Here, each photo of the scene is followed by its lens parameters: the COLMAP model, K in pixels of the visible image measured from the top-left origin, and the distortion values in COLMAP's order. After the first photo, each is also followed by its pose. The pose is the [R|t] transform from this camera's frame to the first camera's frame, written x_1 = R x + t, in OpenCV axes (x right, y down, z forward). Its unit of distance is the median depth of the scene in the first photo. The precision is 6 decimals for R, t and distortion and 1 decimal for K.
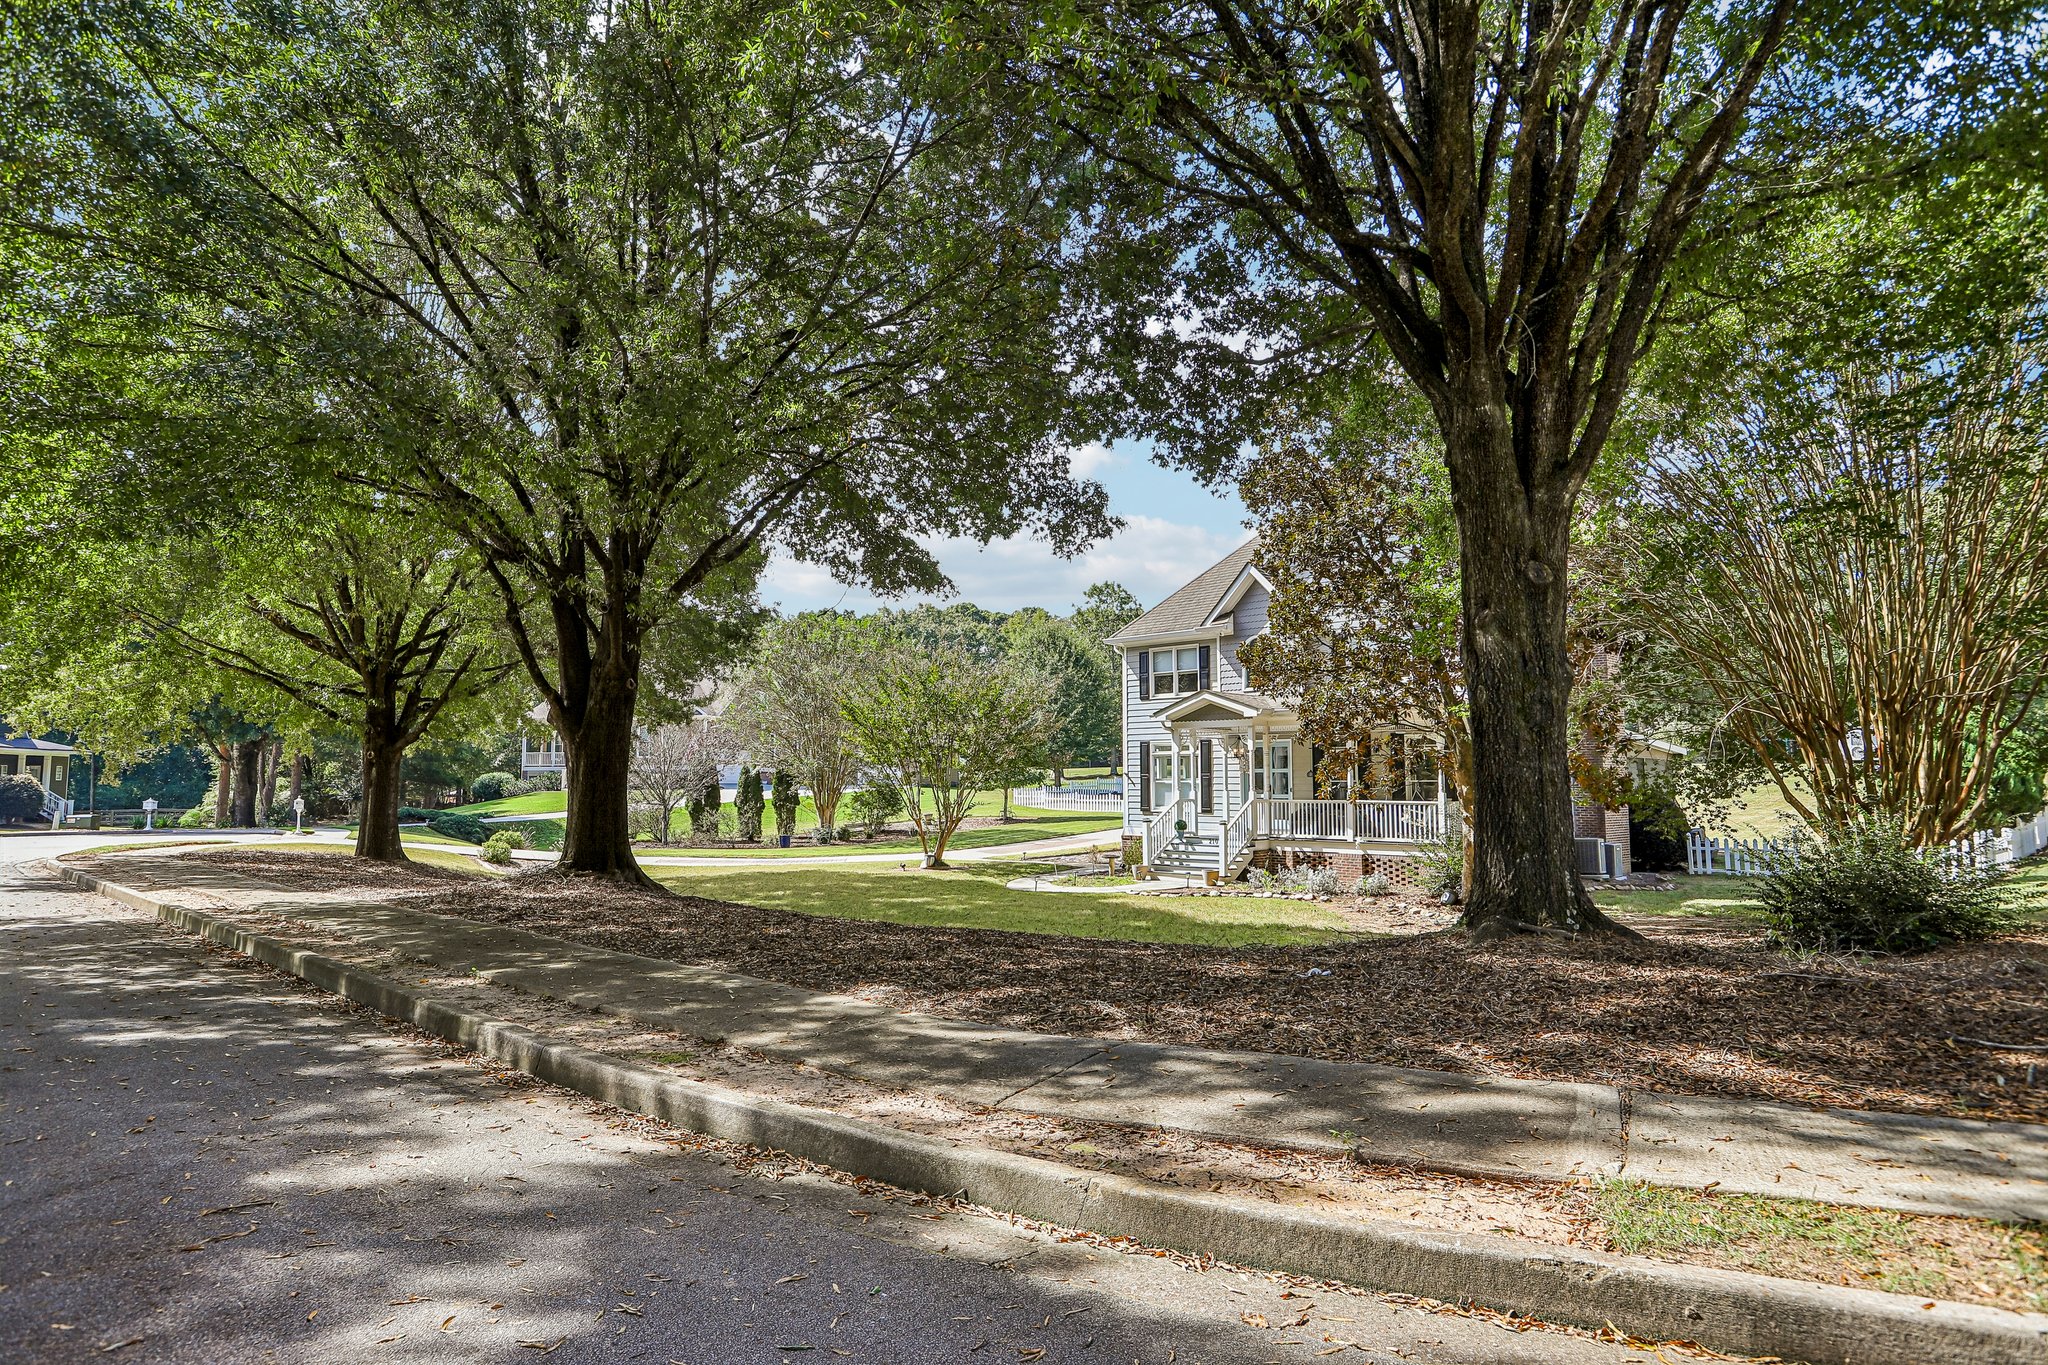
lens RADIAL K [[1203.5, 0, 1027.0], [0, 1203.5, 673.0], [0, 0, 1]] dist [0.001954, 0.001704]
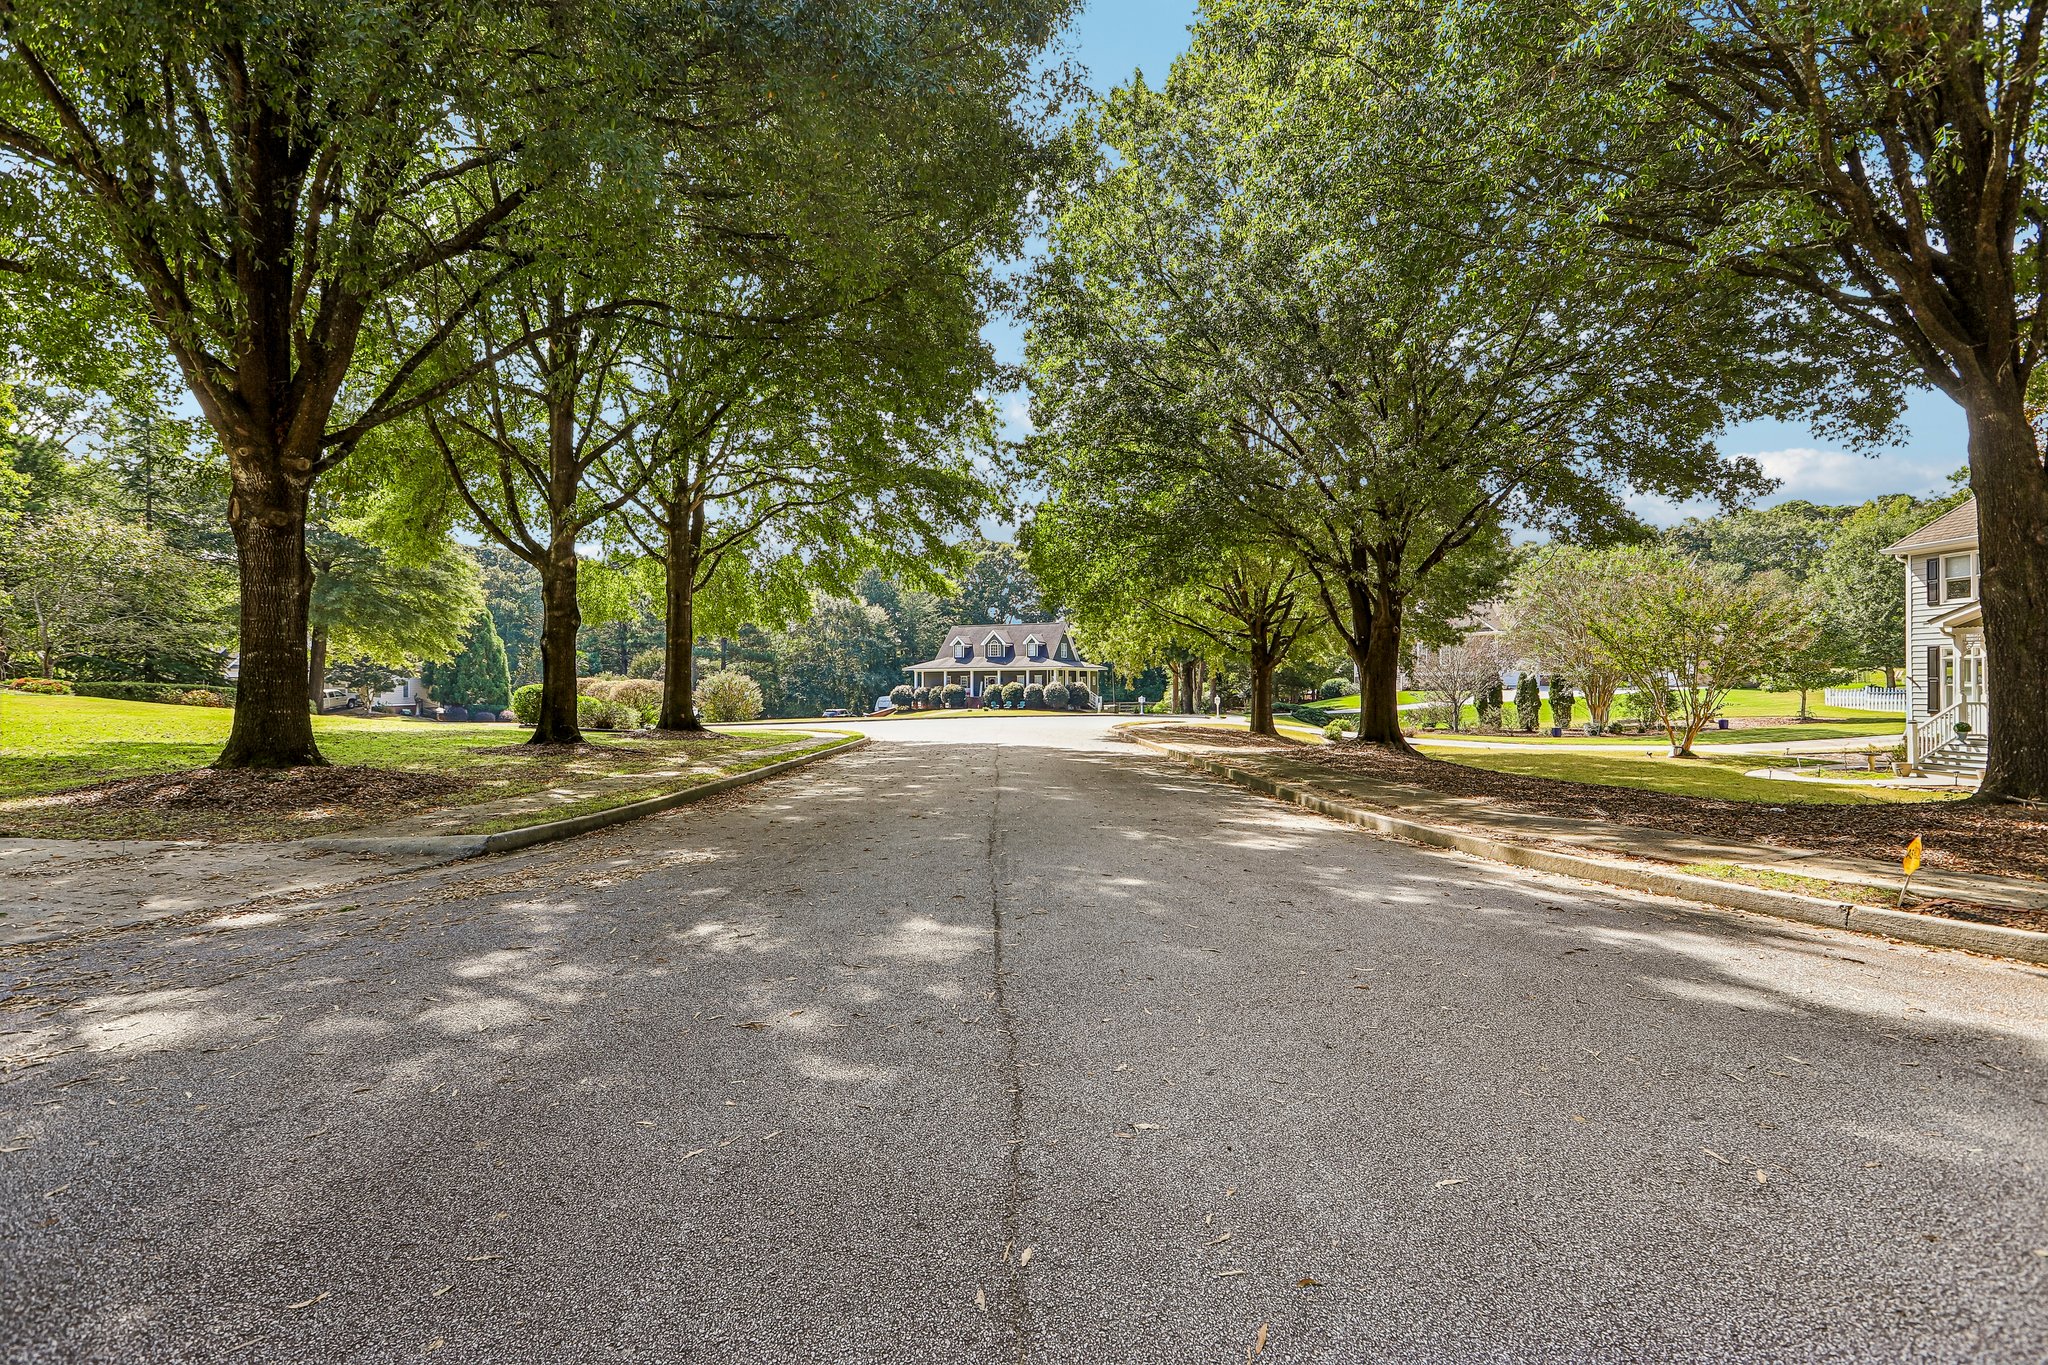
lens RADIAL K [[948.1, 0, 1024.4], [0, 948.1, 682.8], [0, 0, 1]] dist [0.002224, 0.000274]
pose [[0.740097, -0.004535, -0.672485, 0.078199], [0.064856, 0.995797, 0.064662, -0.017006], [0.669365, -0.091471, 0.737281, -0.140962]]
